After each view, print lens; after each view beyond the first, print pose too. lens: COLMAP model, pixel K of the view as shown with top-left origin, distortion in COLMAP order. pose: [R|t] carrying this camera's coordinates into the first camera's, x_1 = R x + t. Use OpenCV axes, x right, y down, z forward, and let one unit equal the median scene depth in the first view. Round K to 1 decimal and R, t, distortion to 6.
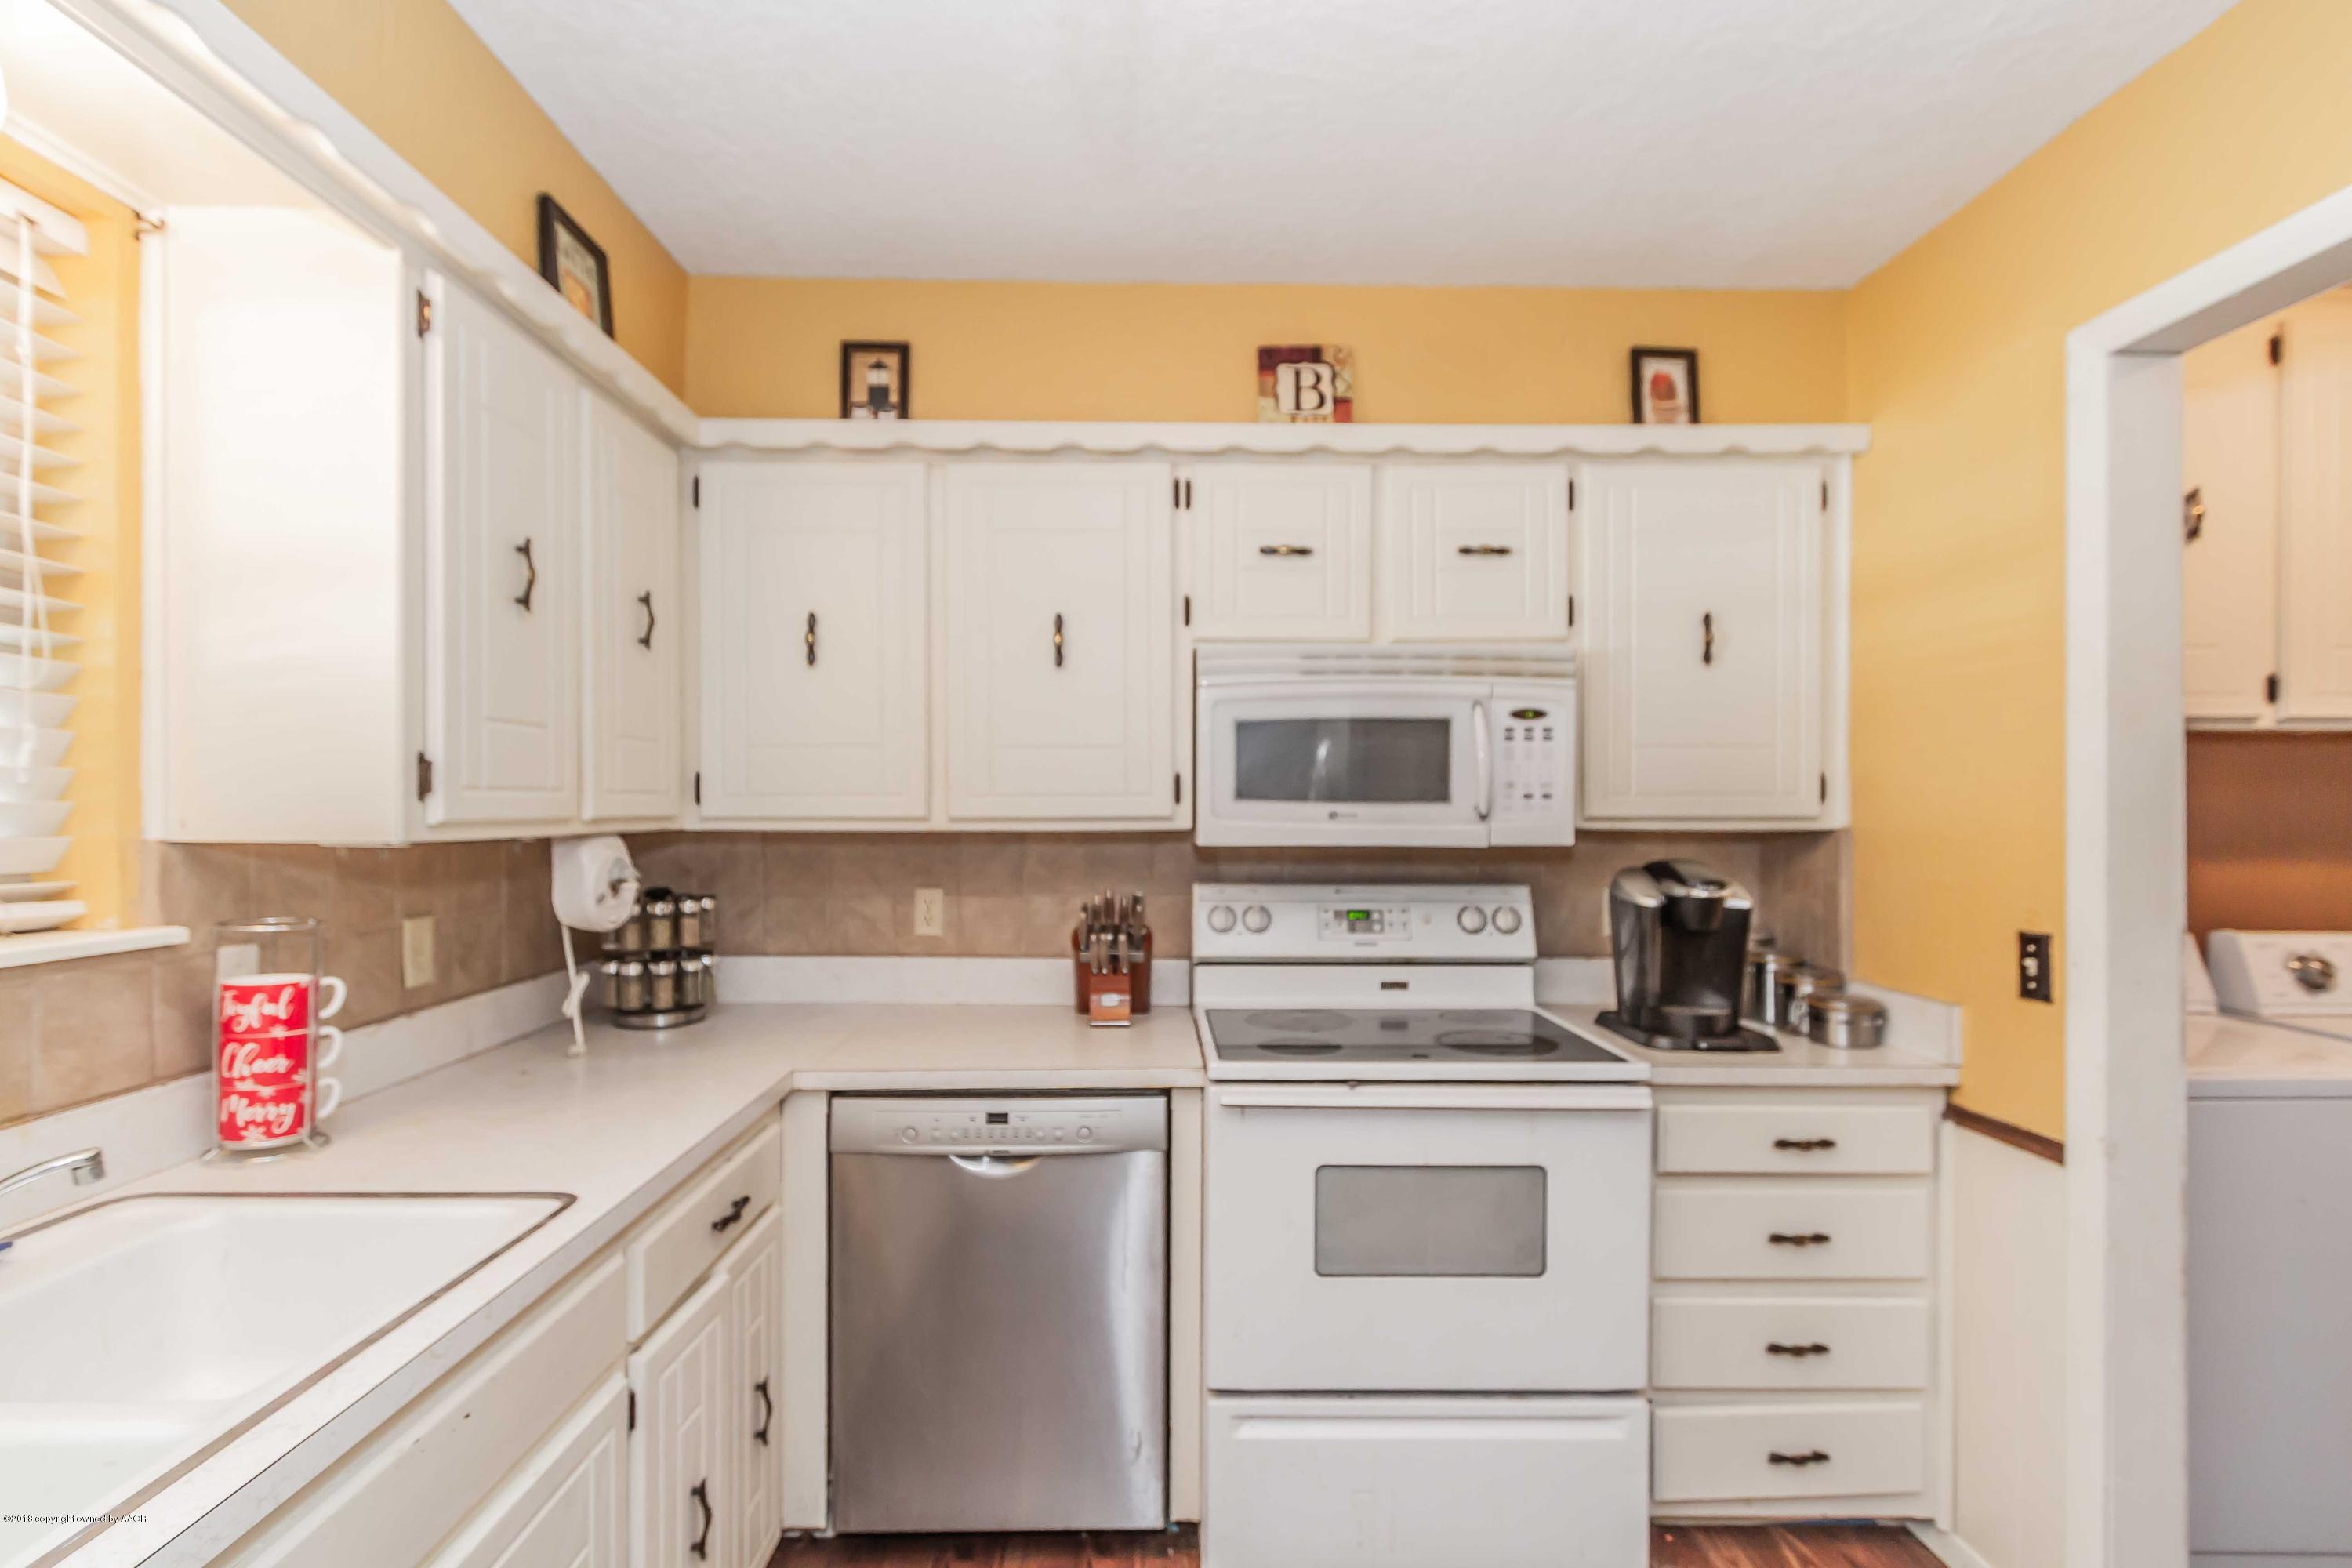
lens RADIAL K [[1104.7, 0, 1165.5], [0, 1104.7, 815.6], [0, 0, 1]] dist [0.003720, 0.000250]
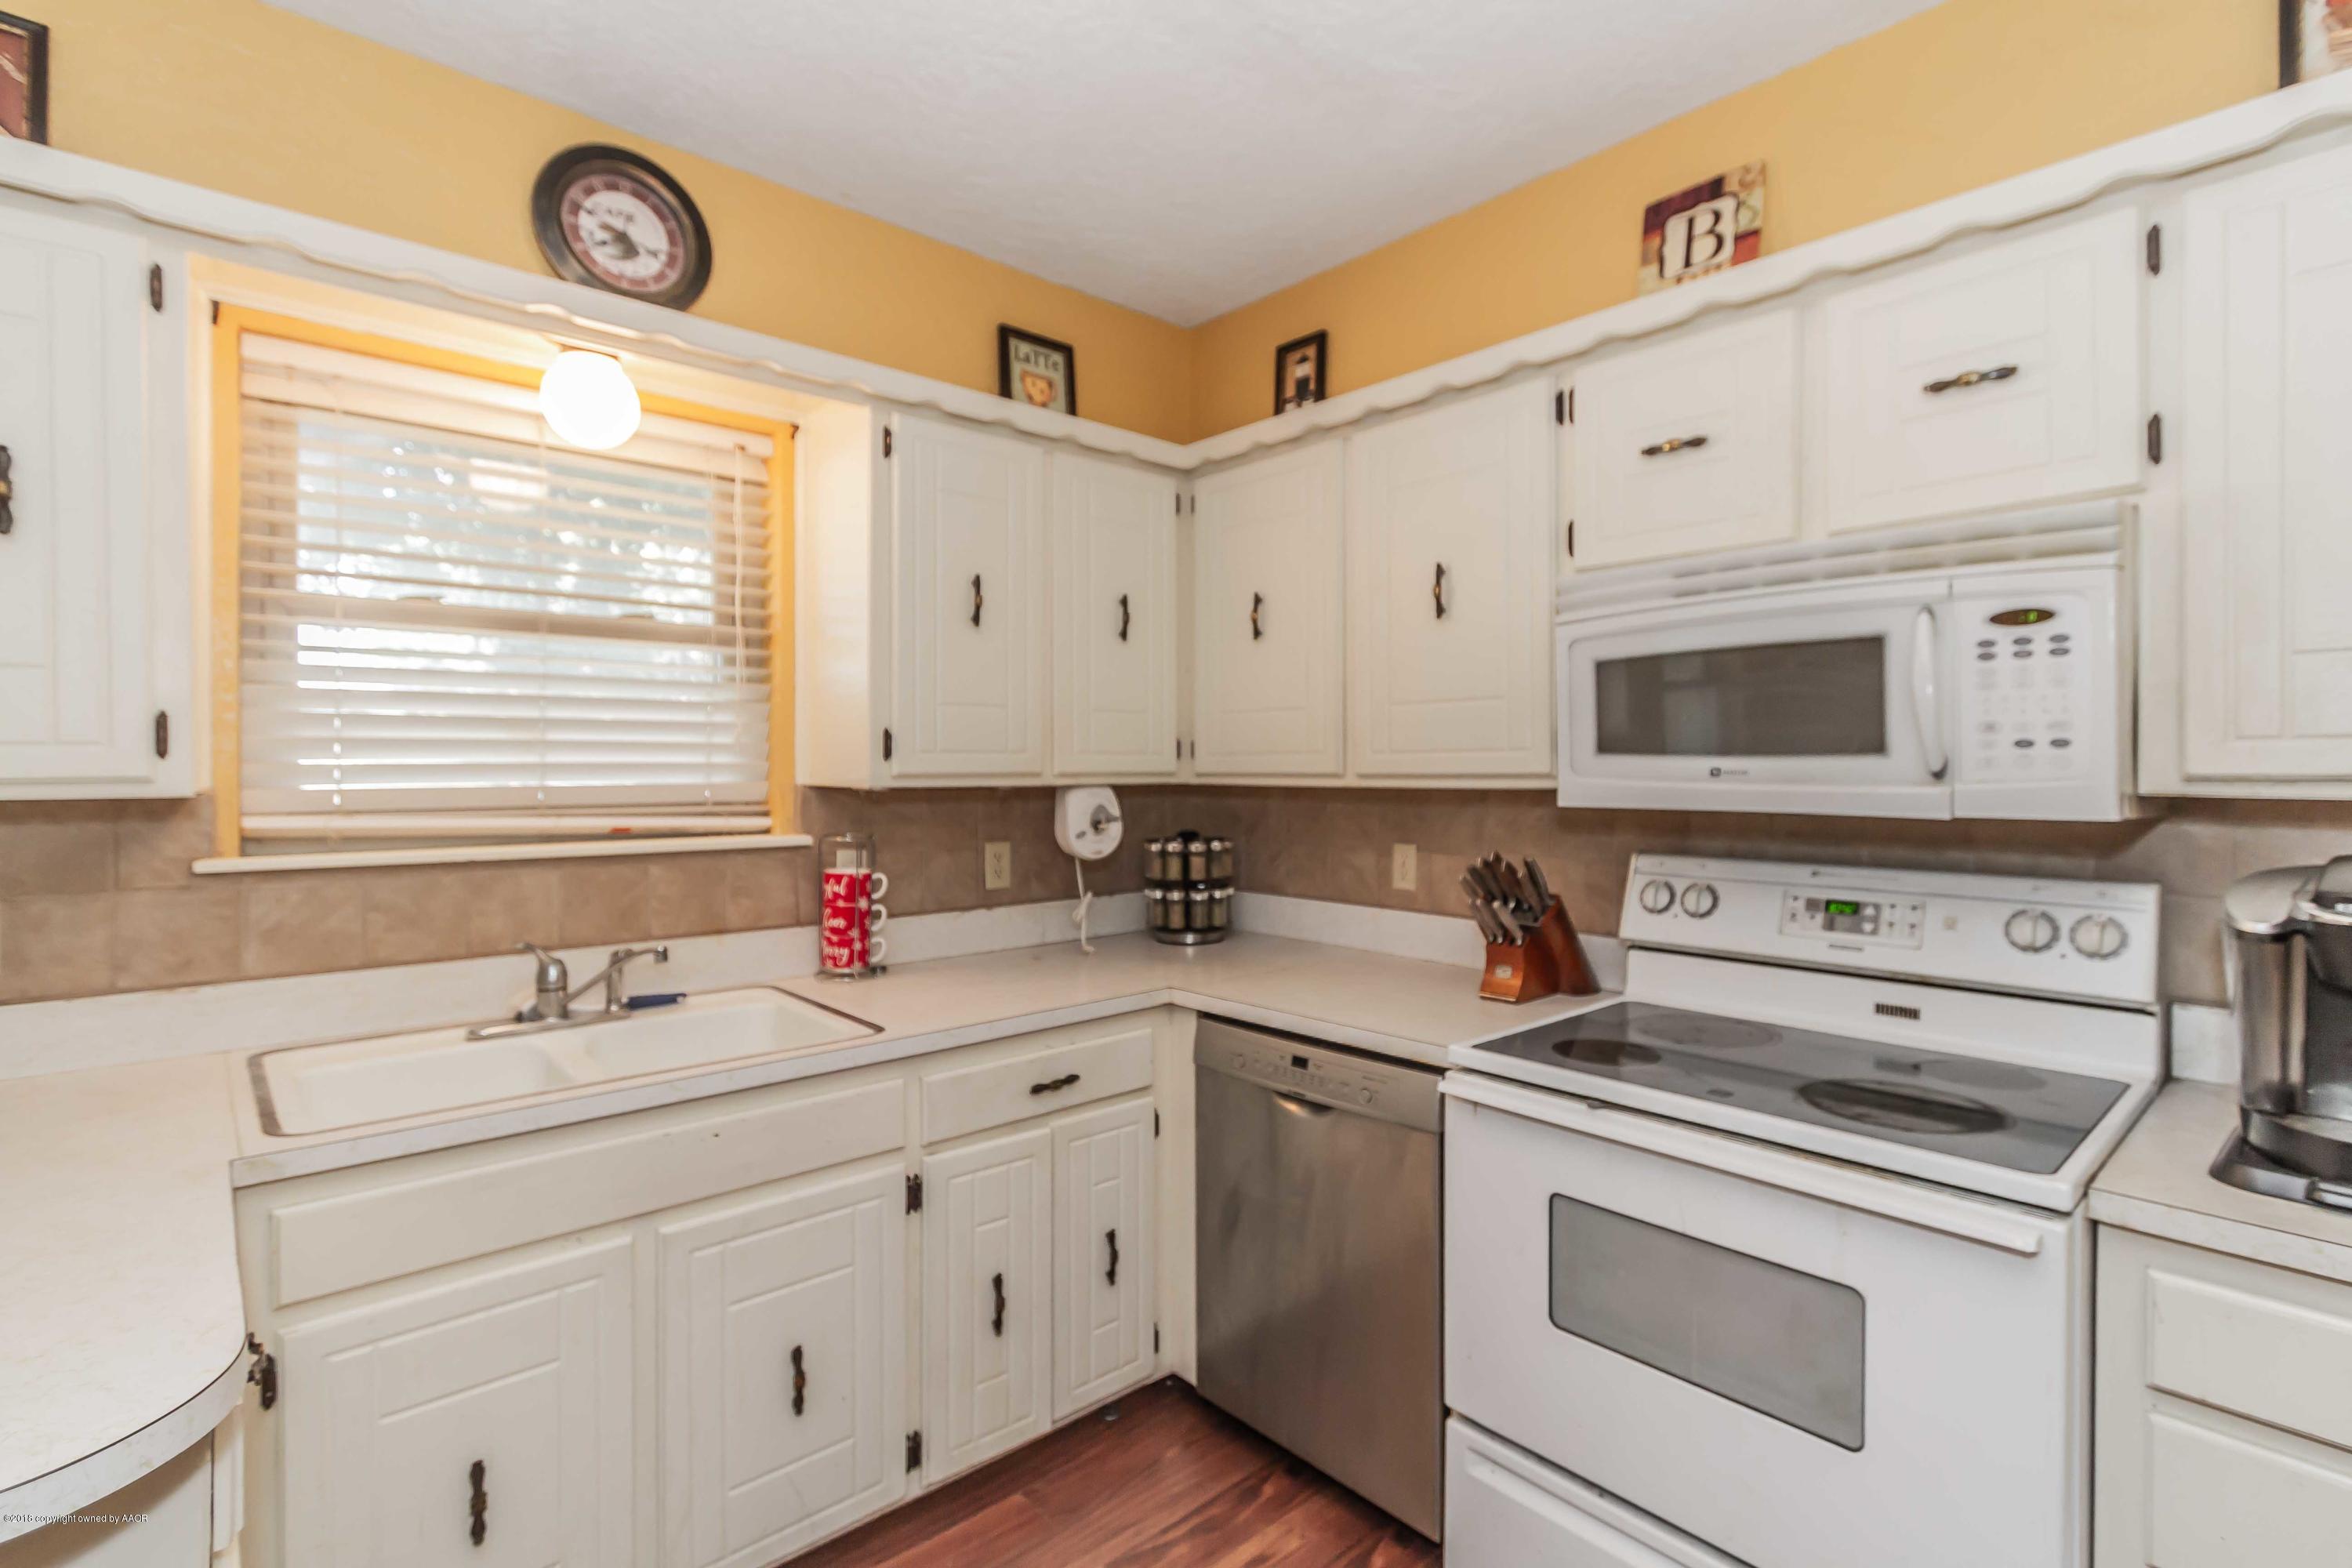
lens RADIAL K [[1093.8, 0, 1194.7], [0, 1093.8, 769.8], [0, 0, 1]] dist [-0.000681, -0.000143]
pose [[0.661753, -0.000009, -0.749722, 0.486732], [-0.003804, 0.999987, -0.003369, 0.001871], [0.749712, 0.005082, 0.661744, 0.211948]]
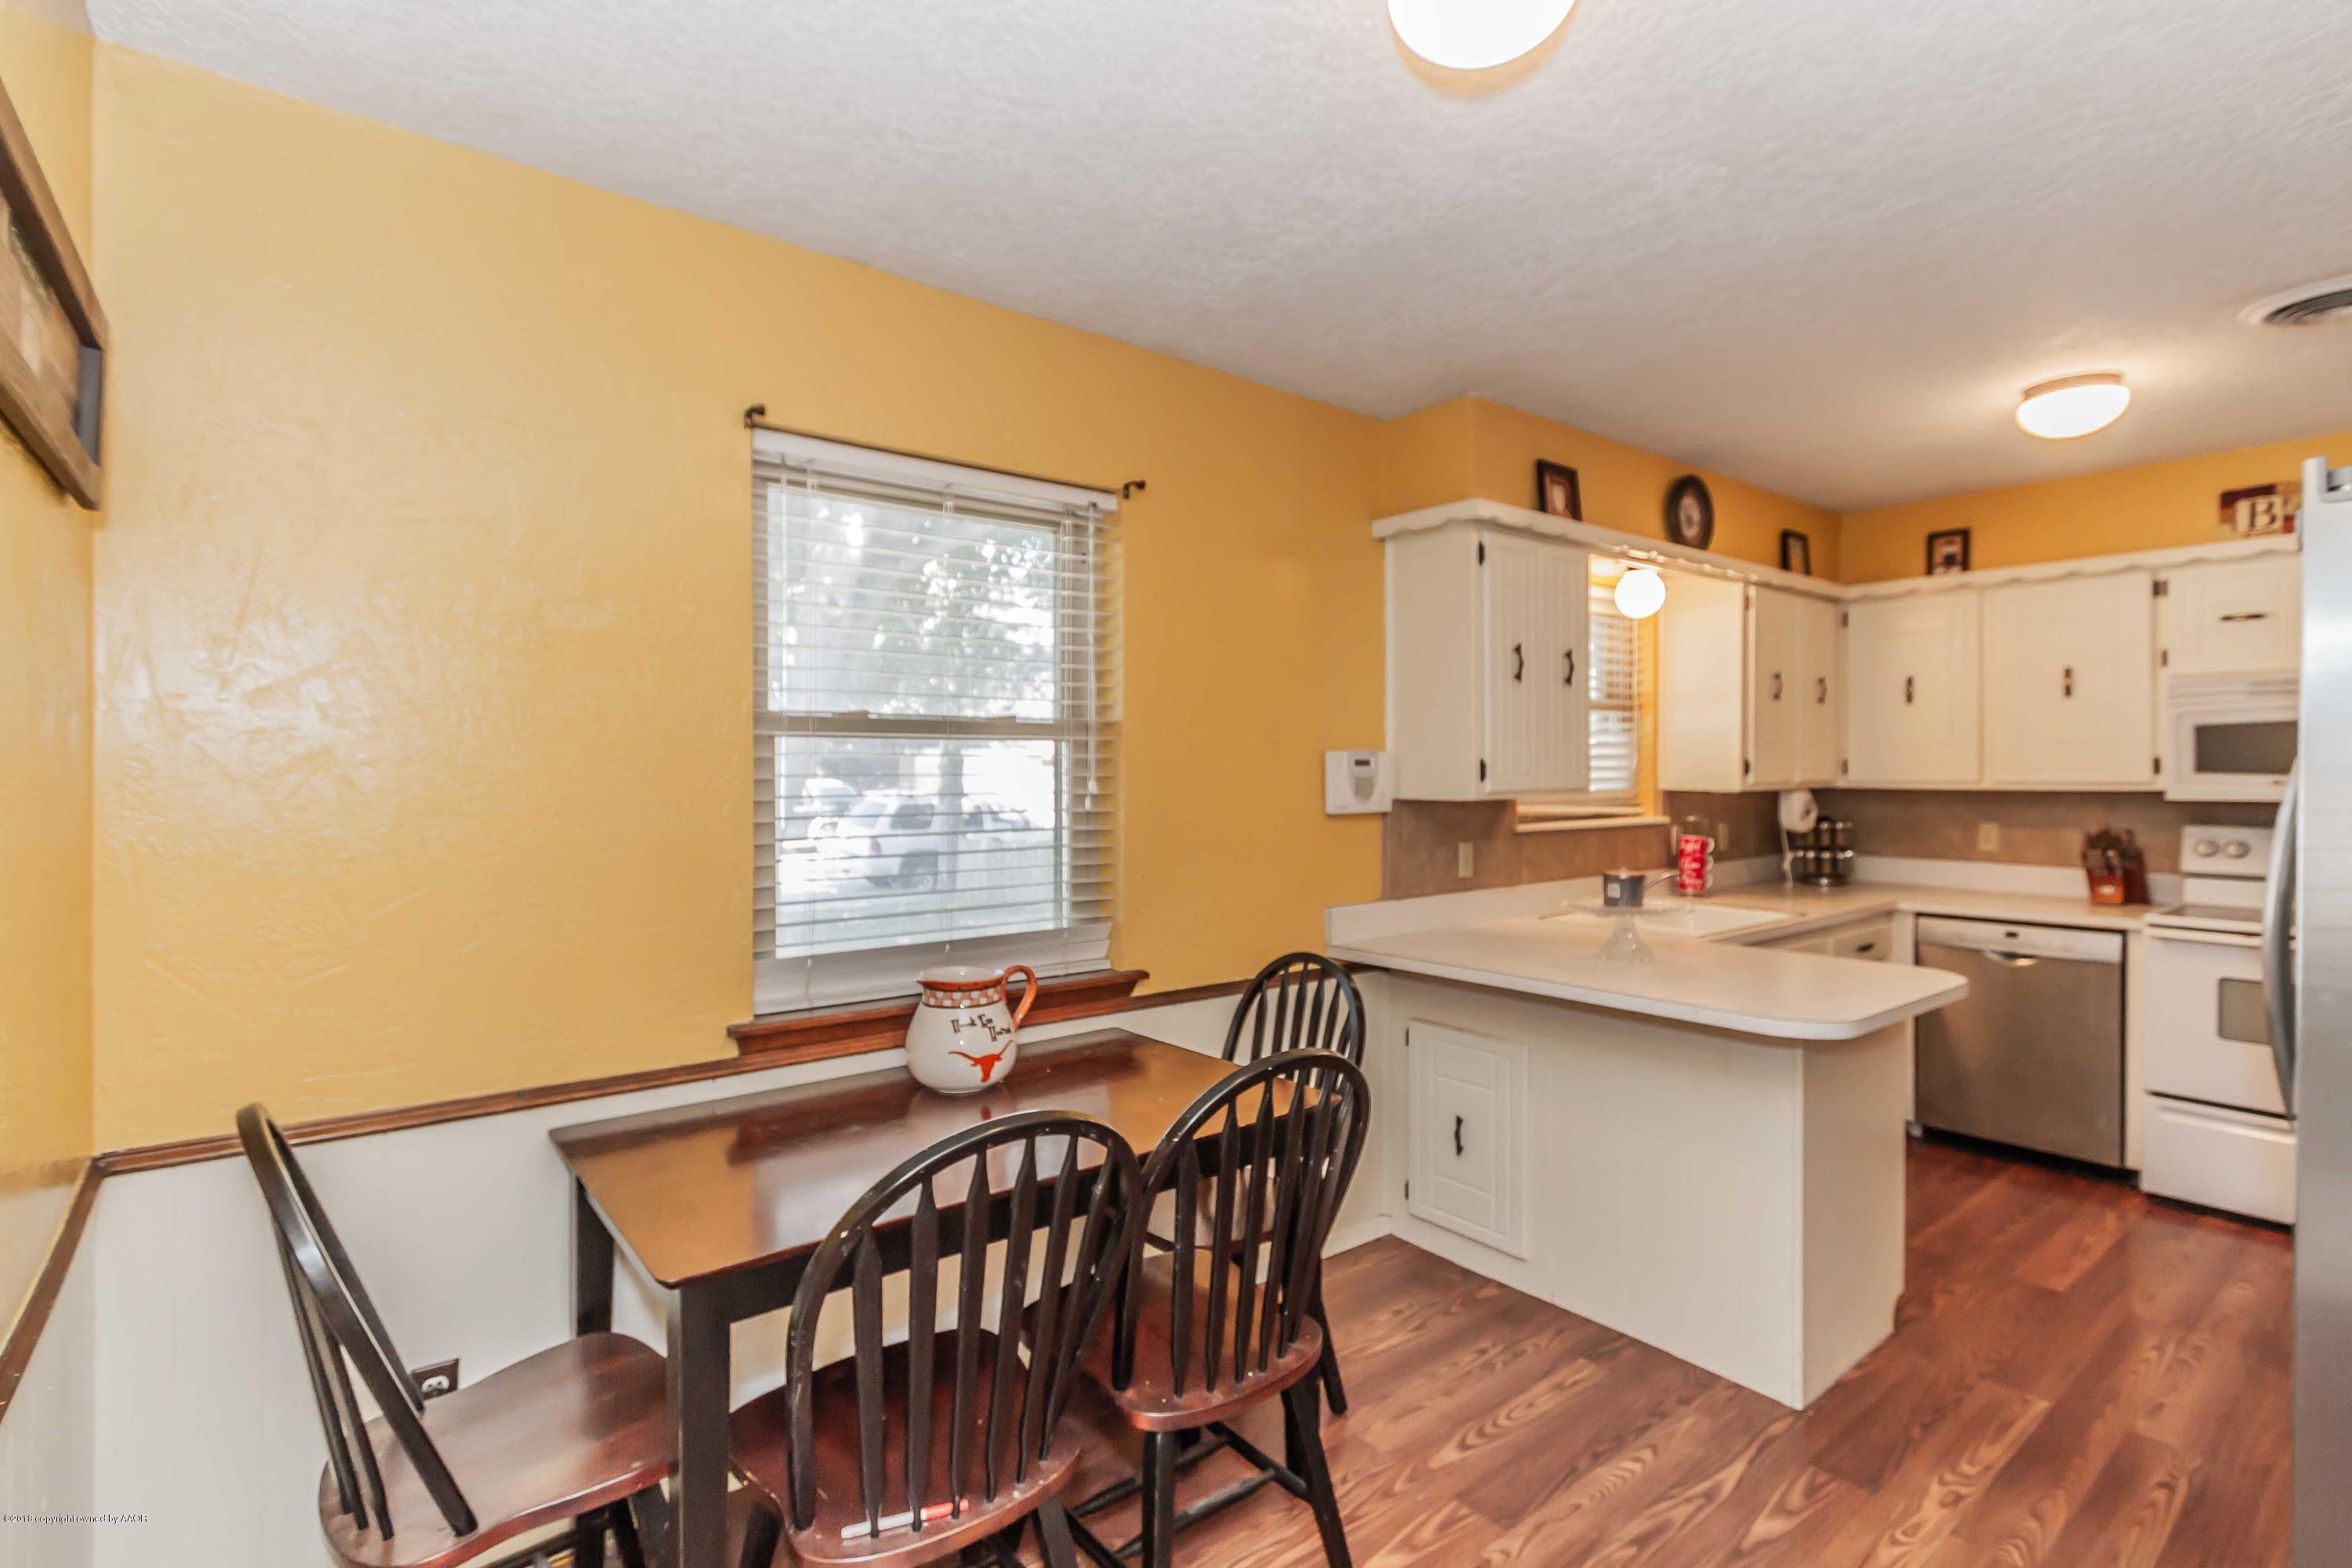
lens RADIAL K [[1102.2, 0, 1175.9], [0, 1102.2, 779.6], [0, 0, 1]] dist [0.000774, -0.007262]
pose [[0.606684, 0.005346, -0.794925, 0.443028], [-0.000143, 0.999978, 0.006616, -0.015135], [0.794943, -0.003900, 0.606671, -1.216308]]
